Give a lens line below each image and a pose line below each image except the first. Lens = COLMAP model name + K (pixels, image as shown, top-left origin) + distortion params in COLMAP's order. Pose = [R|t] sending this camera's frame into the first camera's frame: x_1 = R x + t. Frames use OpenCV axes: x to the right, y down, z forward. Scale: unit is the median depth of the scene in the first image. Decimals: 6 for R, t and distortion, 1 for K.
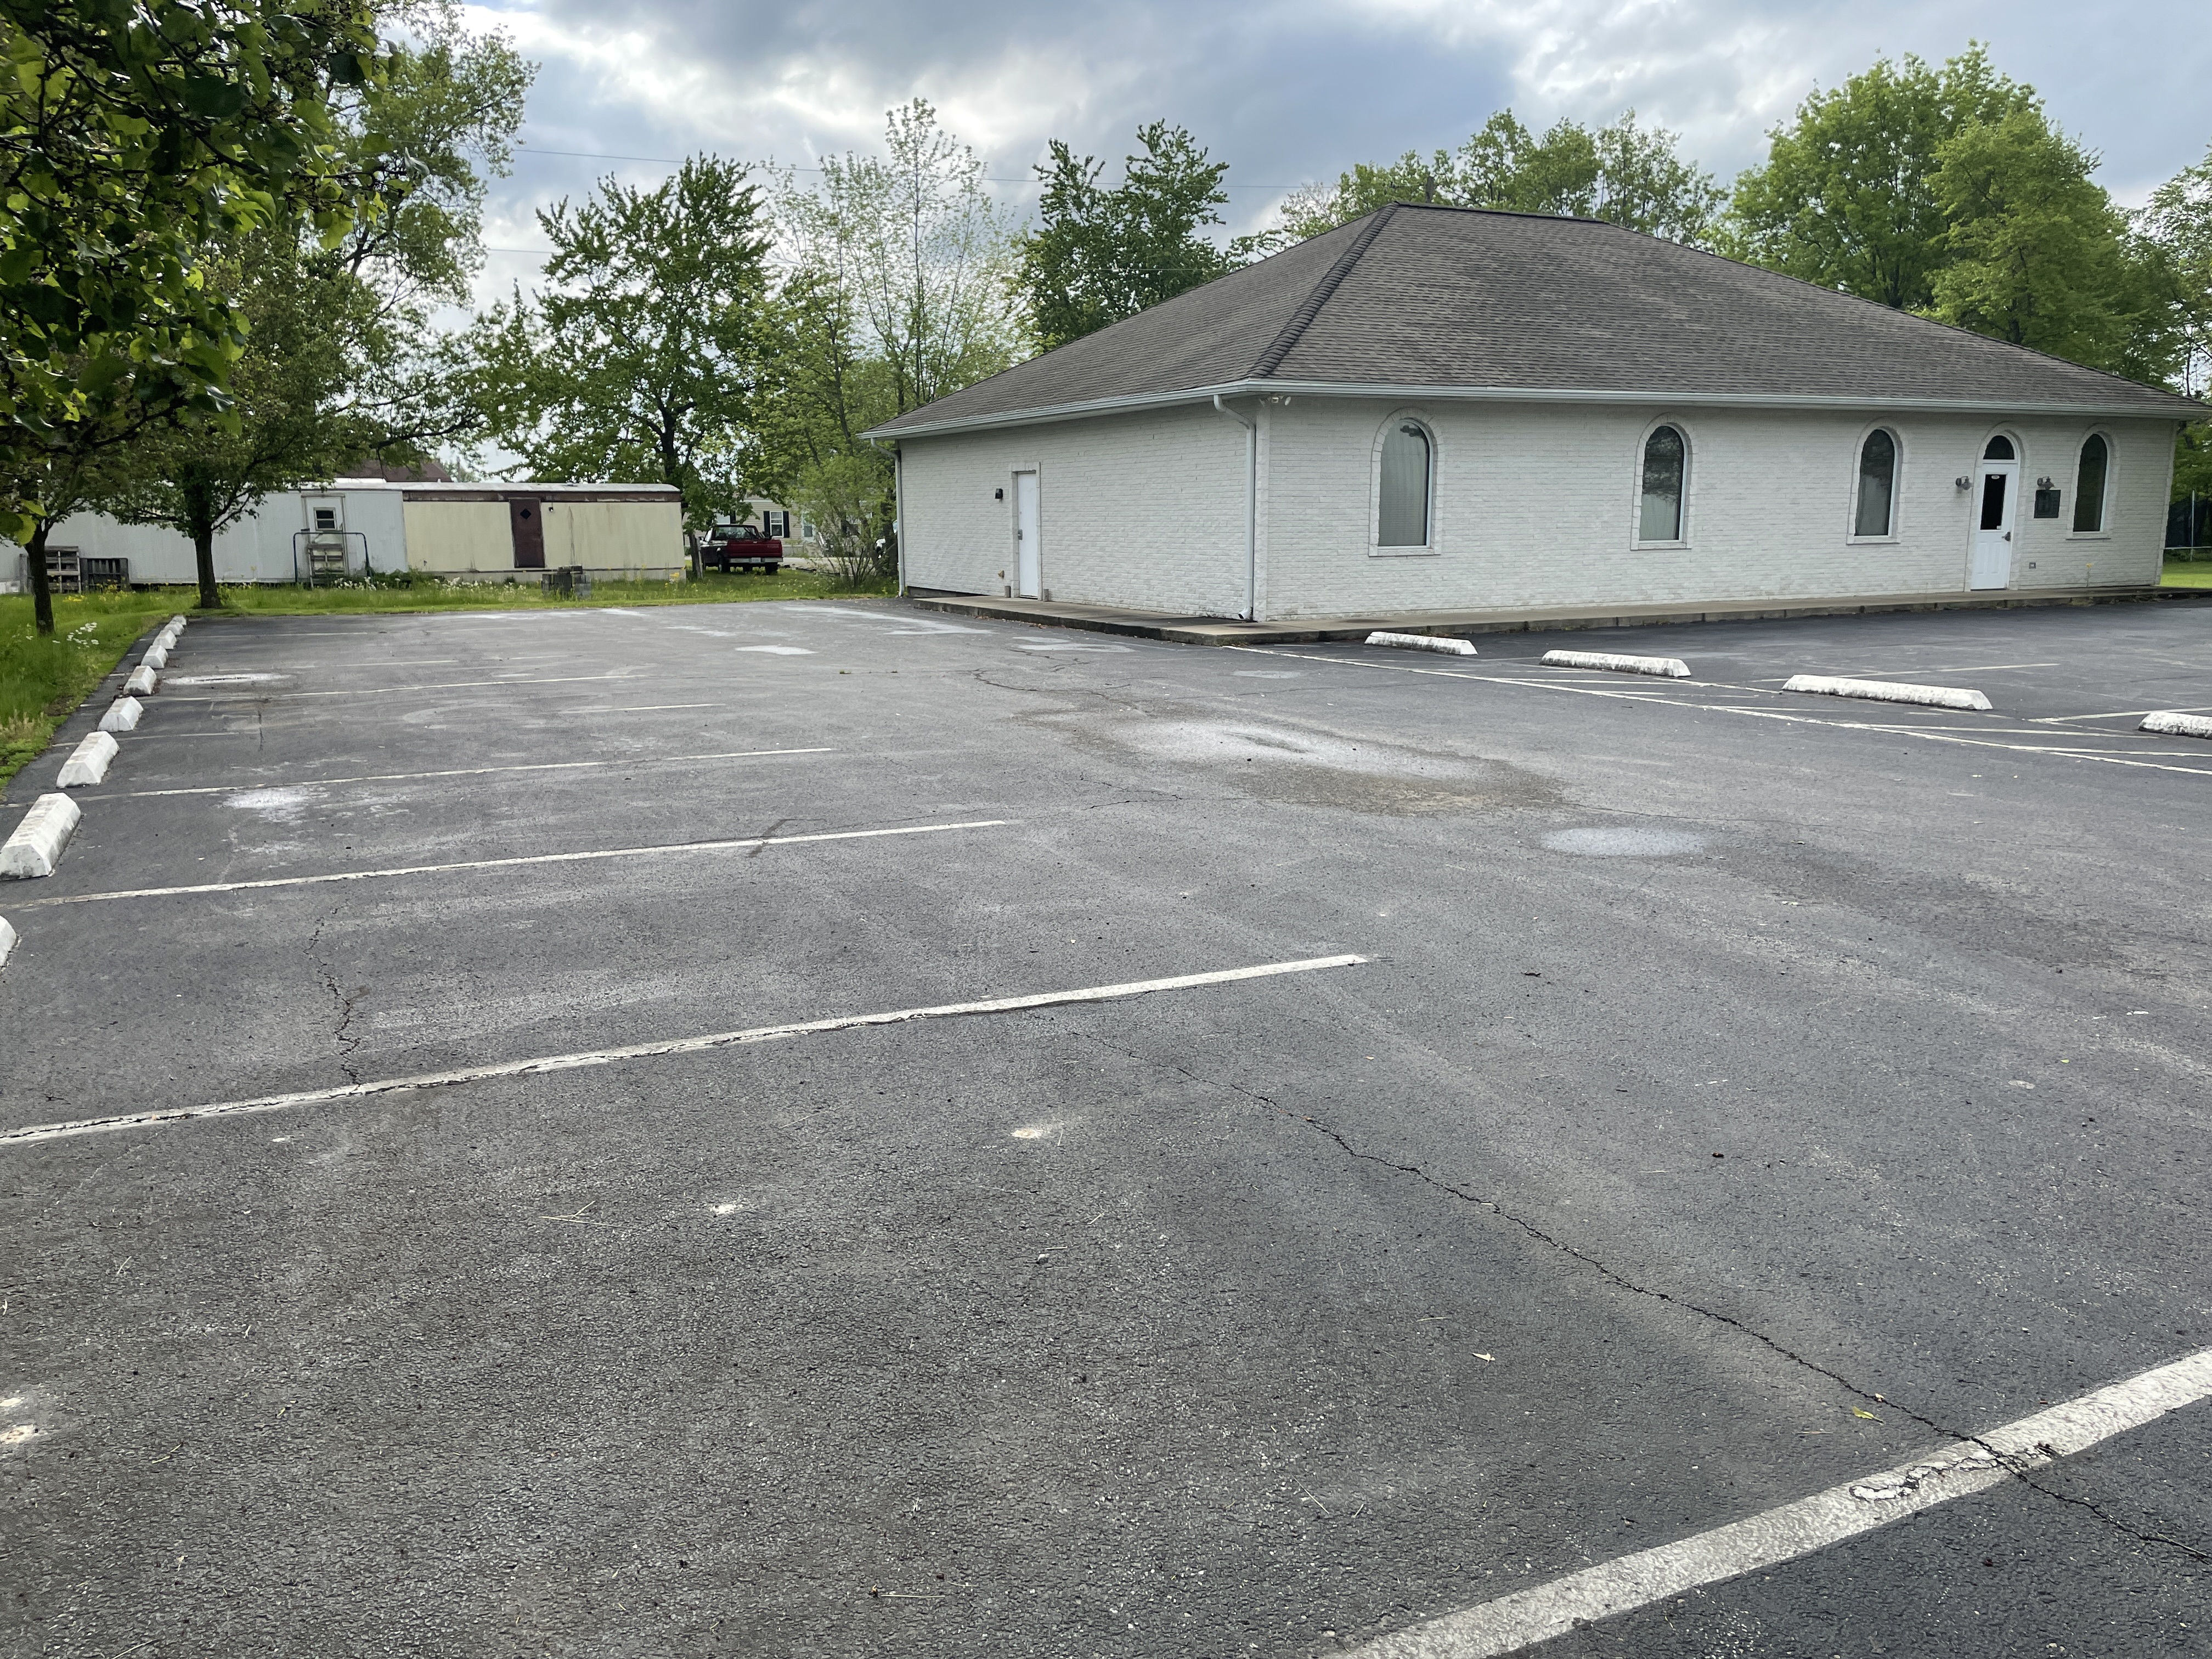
lens RADIAL K [[1668.9, 0, 1106.0], [0, 1668.9, 829.5], [0, 0, 1]] dist [0.070263, -0.089050]
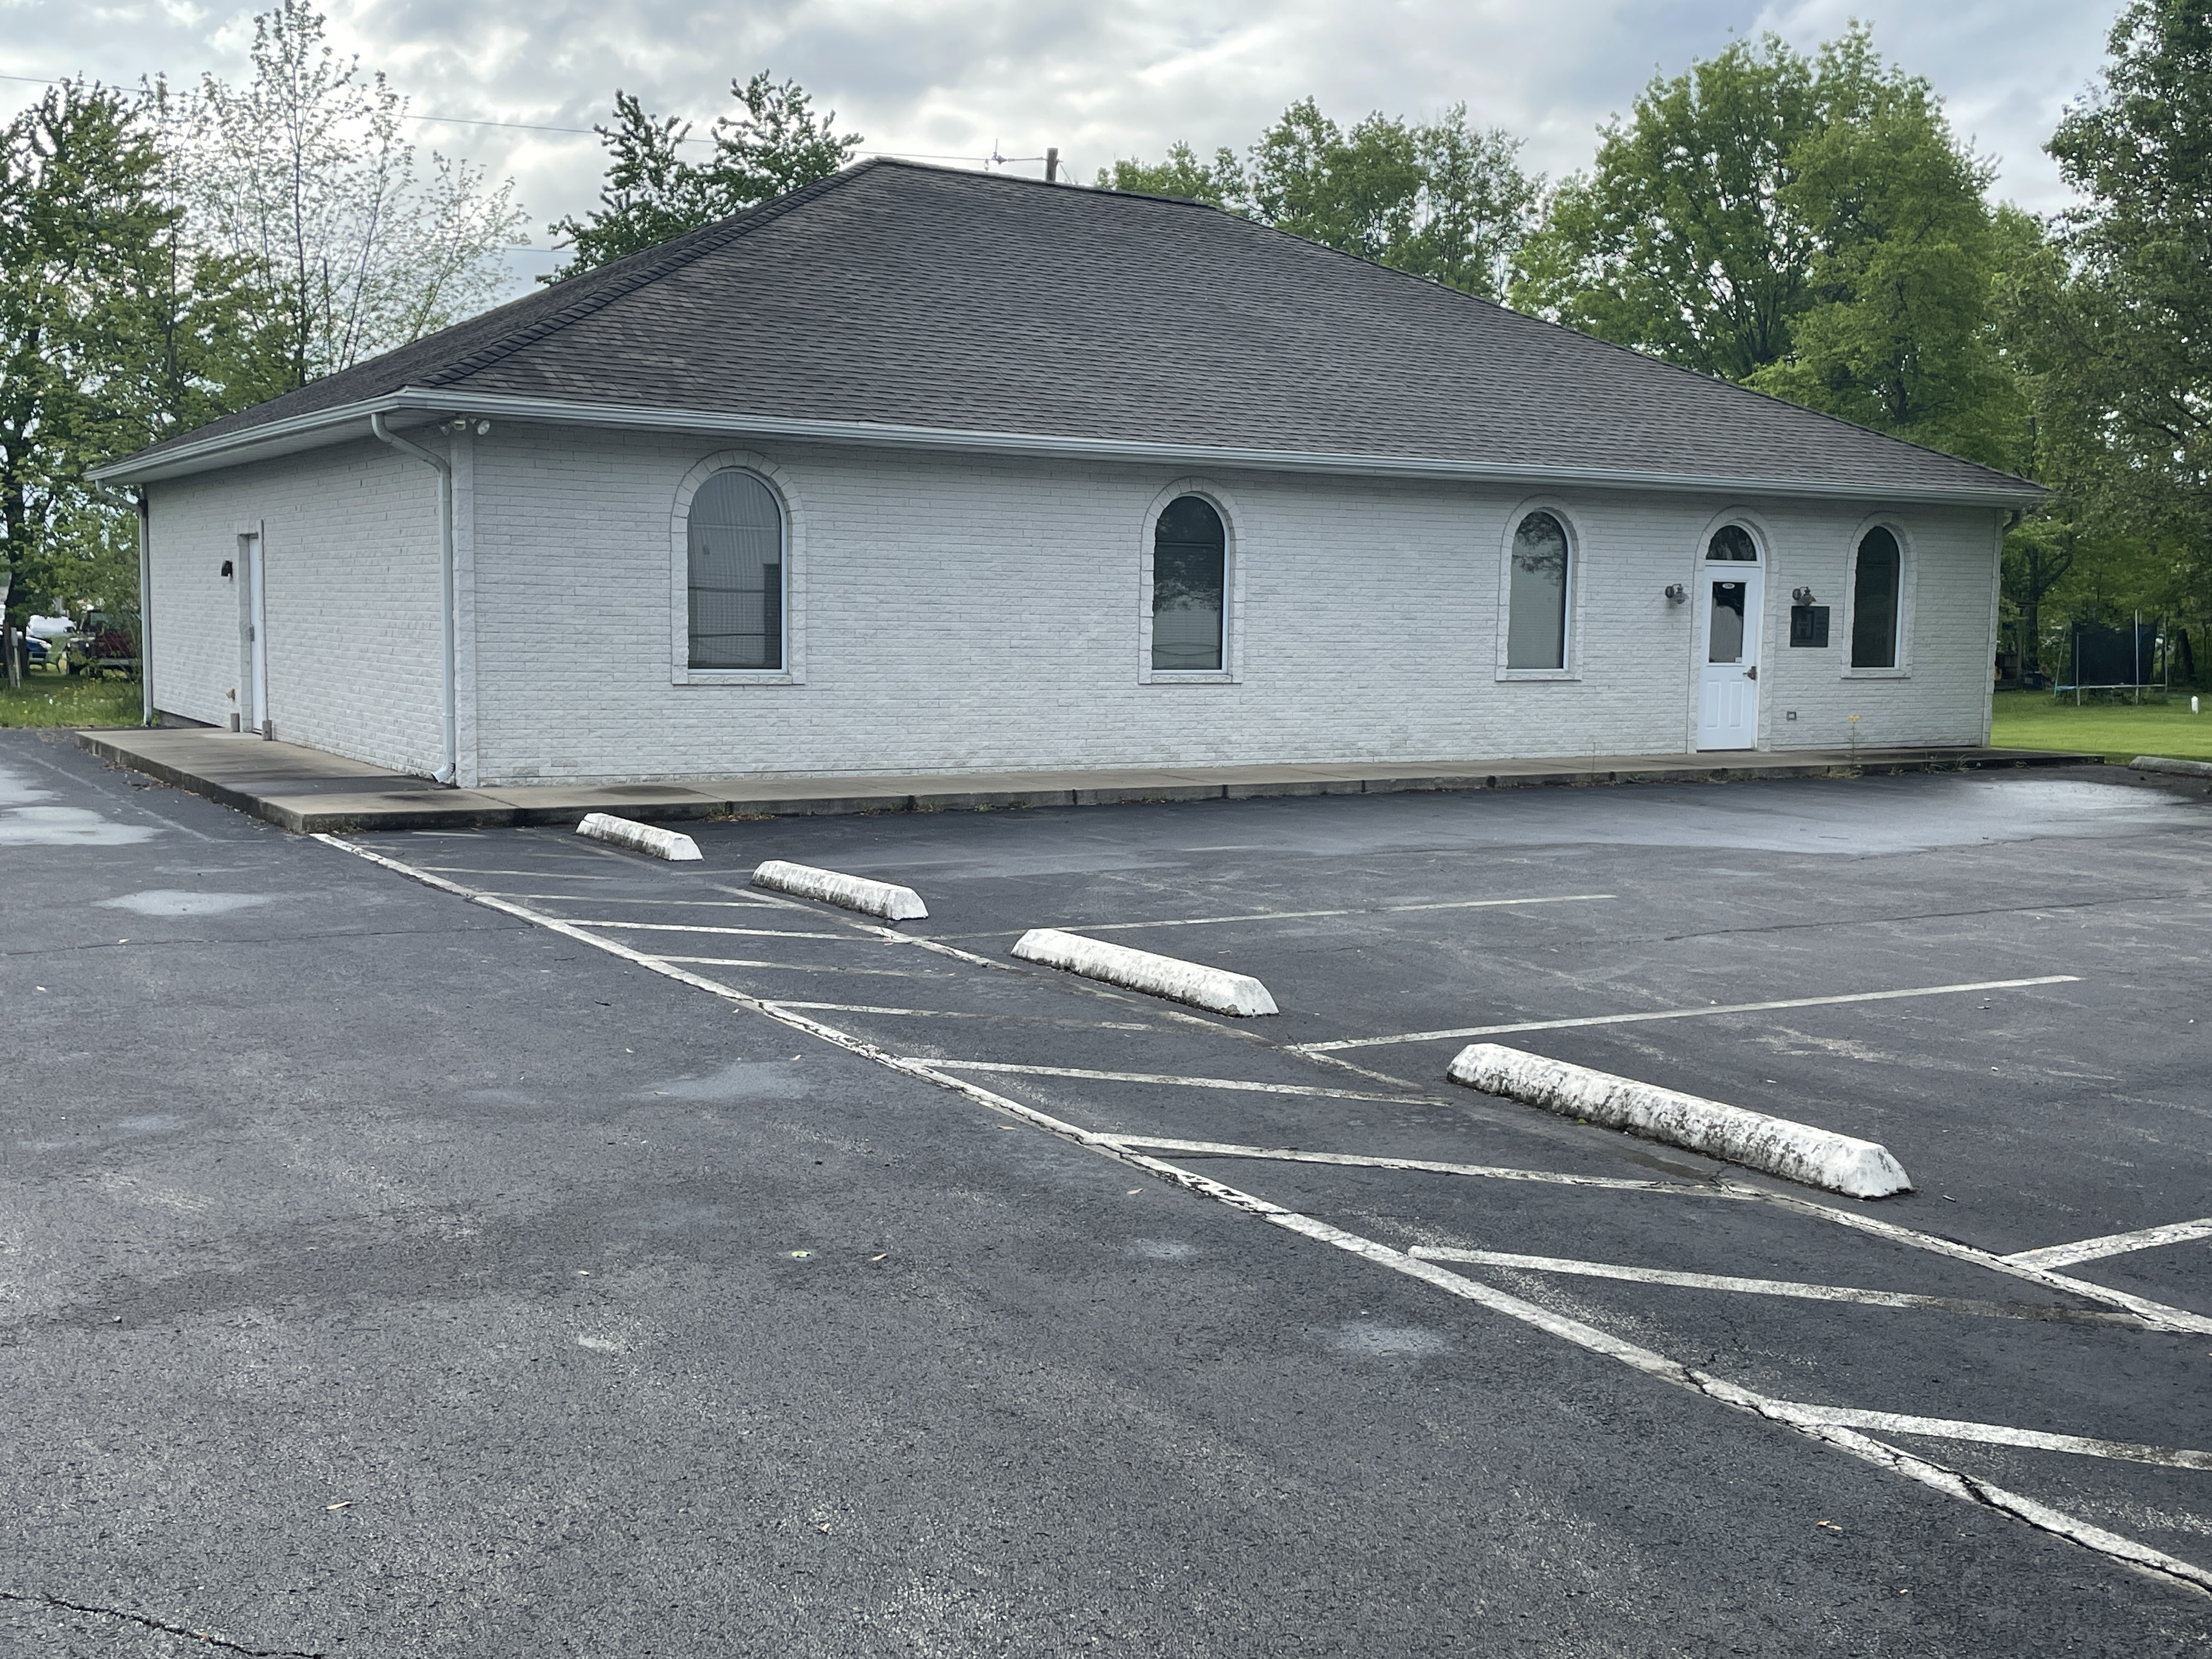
lens RADIAL K [[2178.5, 0, 1106.0], [0, 2178.5, 829.5], [0, 0, 1]] dist [0.127271, -0.213438]
pose [[0.995590, 0.012803, 0.092937, 0.133921], [-0.004758, 0.996260, -0.086277, -0.022972], [-0.093694, 0.085454, 0.991927, 0.106420]]
